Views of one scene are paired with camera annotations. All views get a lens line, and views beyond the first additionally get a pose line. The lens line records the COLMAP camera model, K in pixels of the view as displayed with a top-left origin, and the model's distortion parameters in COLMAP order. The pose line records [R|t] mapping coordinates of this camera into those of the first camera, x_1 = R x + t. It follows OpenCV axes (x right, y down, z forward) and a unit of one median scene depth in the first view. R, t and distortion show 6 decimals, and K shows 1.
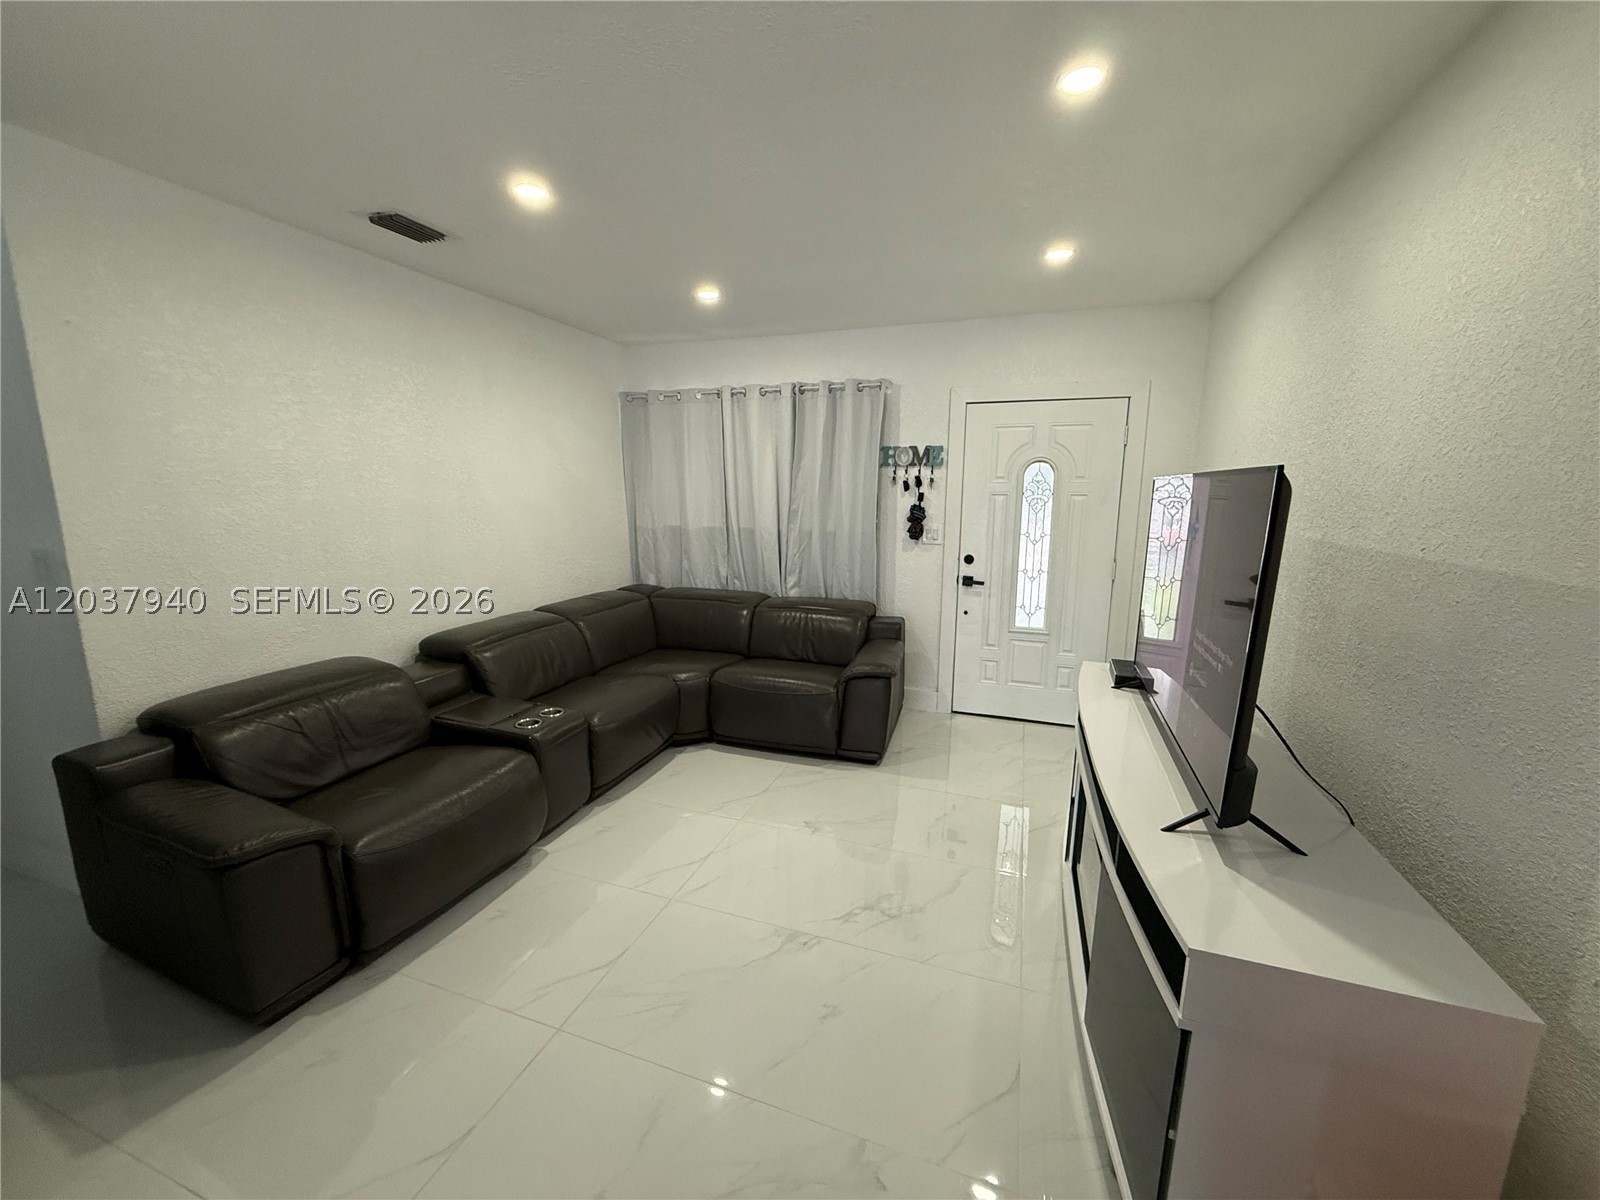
lens RADIAL K [[635.5, 0, 791.5], [0, 635.5, 597.5], [0, 0, 1]] dist [0.002589, 0.000067]
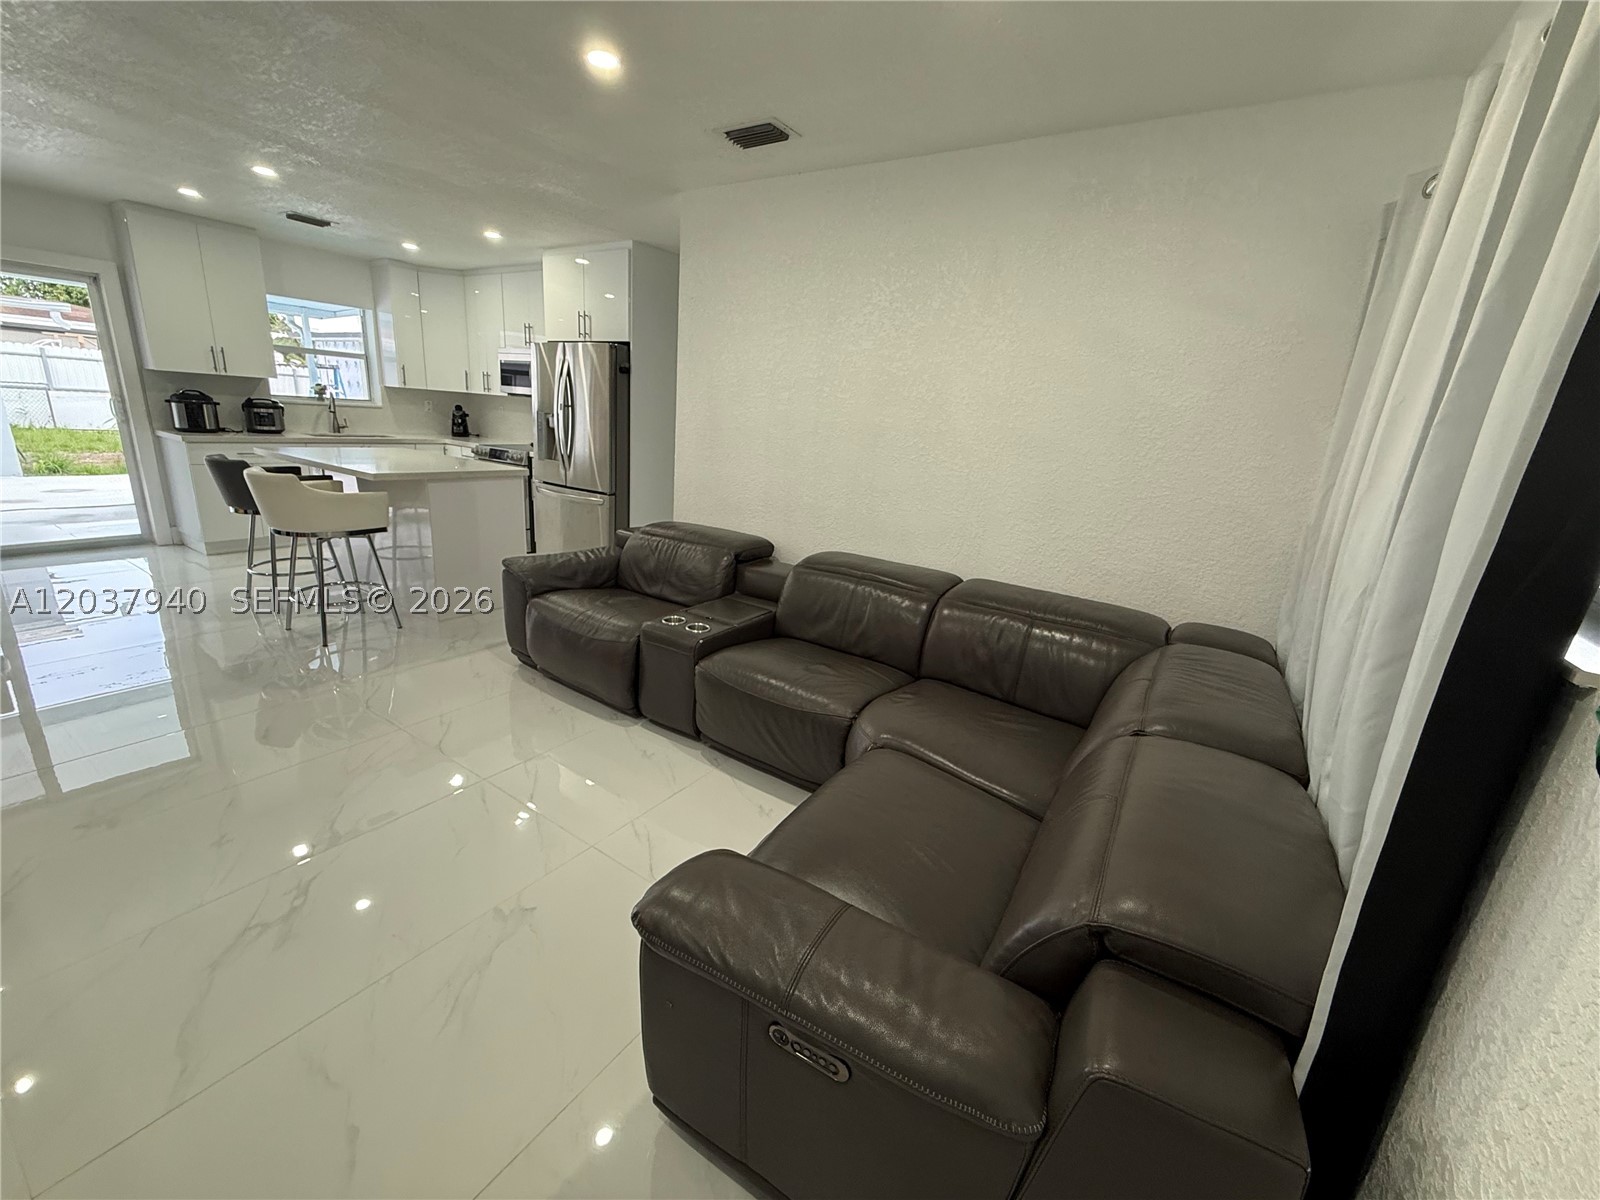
lens RADIAL K [[635.5, 0, 791.5], [0, 635.5, 597.5], [0, 0, 1]] dist [0.002589, 0.000067]
pose [[-0.231054, 0.251122, -0.939975, 0.520740], [-0.235845, 0.922846, 0.304518, -0.202942], [0.943923, 0.292049, -0.154001, 1.356467]]
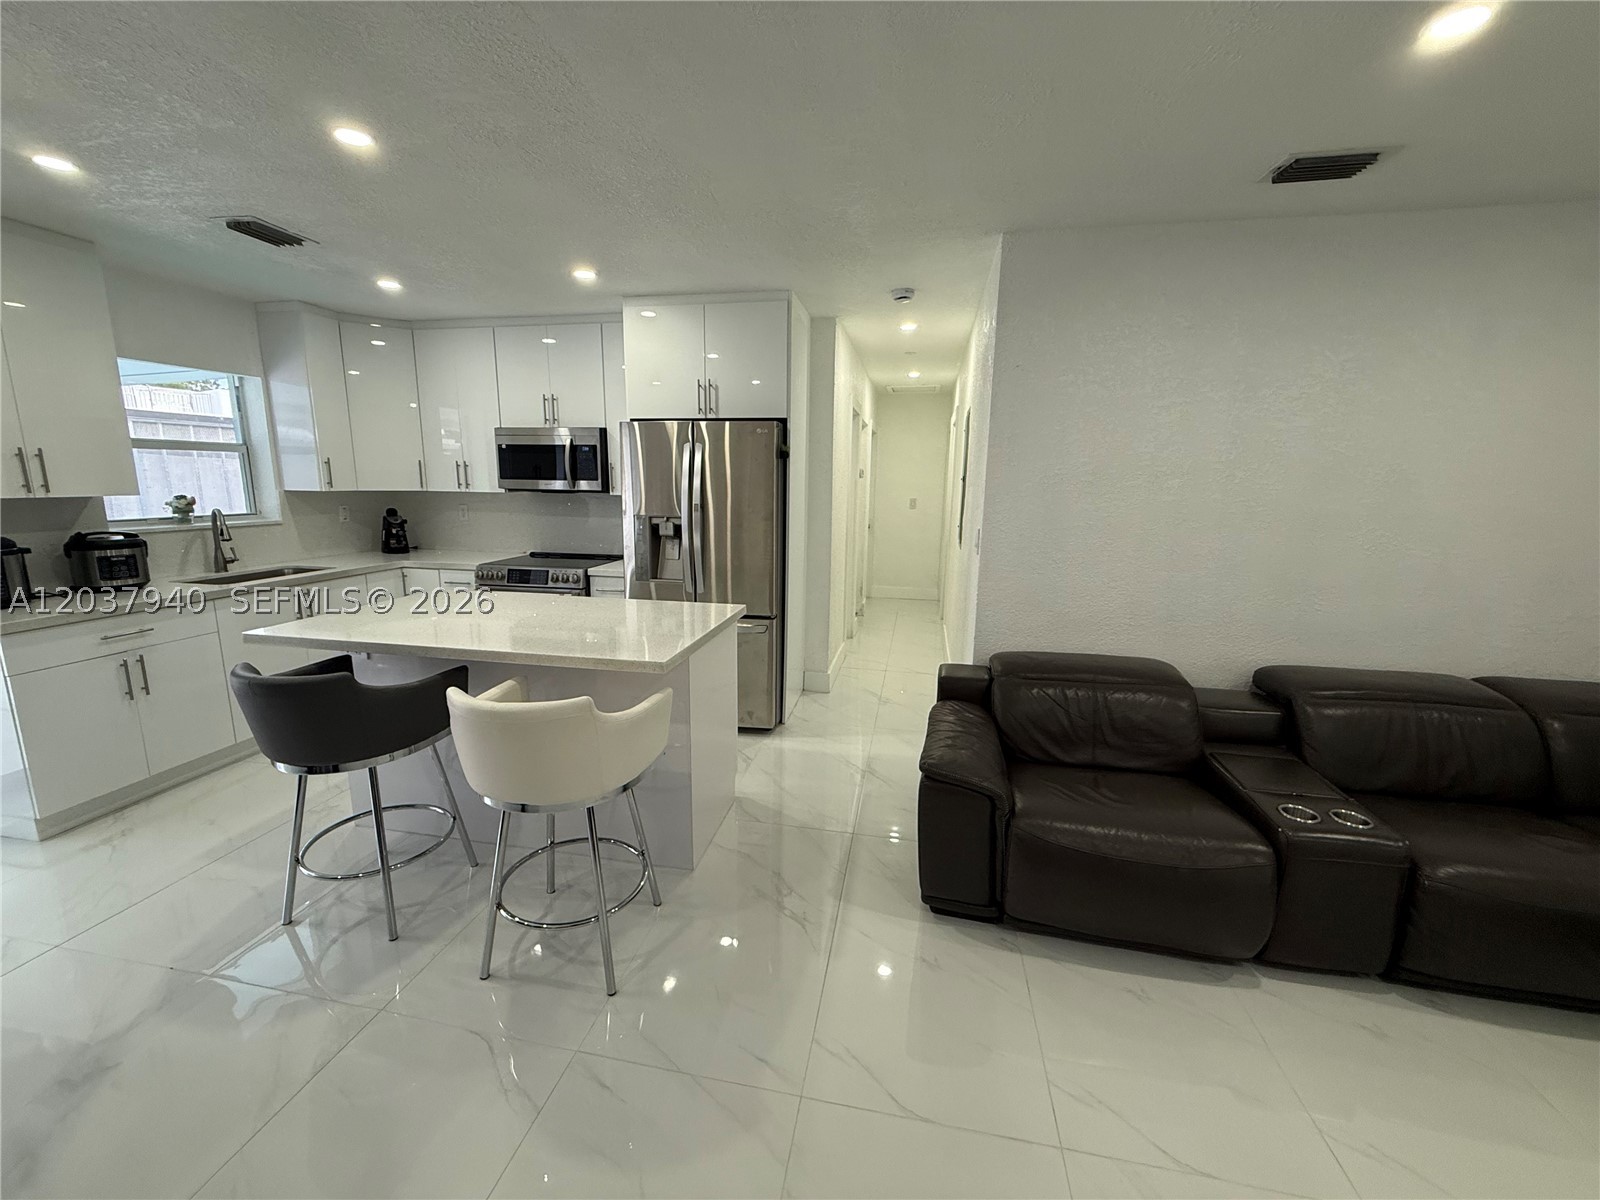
lens RADIAL K [[635.5, 0, 791.5], [0, 635.5, 597.5], [0, 0, 1]] dist [0.002589, 0.000067]
pose [[0.153595, 0.183059, -0.971029, 0.166895], [-0.178832, 0.971612, 0.154882, -0.054302], [0.971817, 0.149862, 0.181971, 0.264662]]
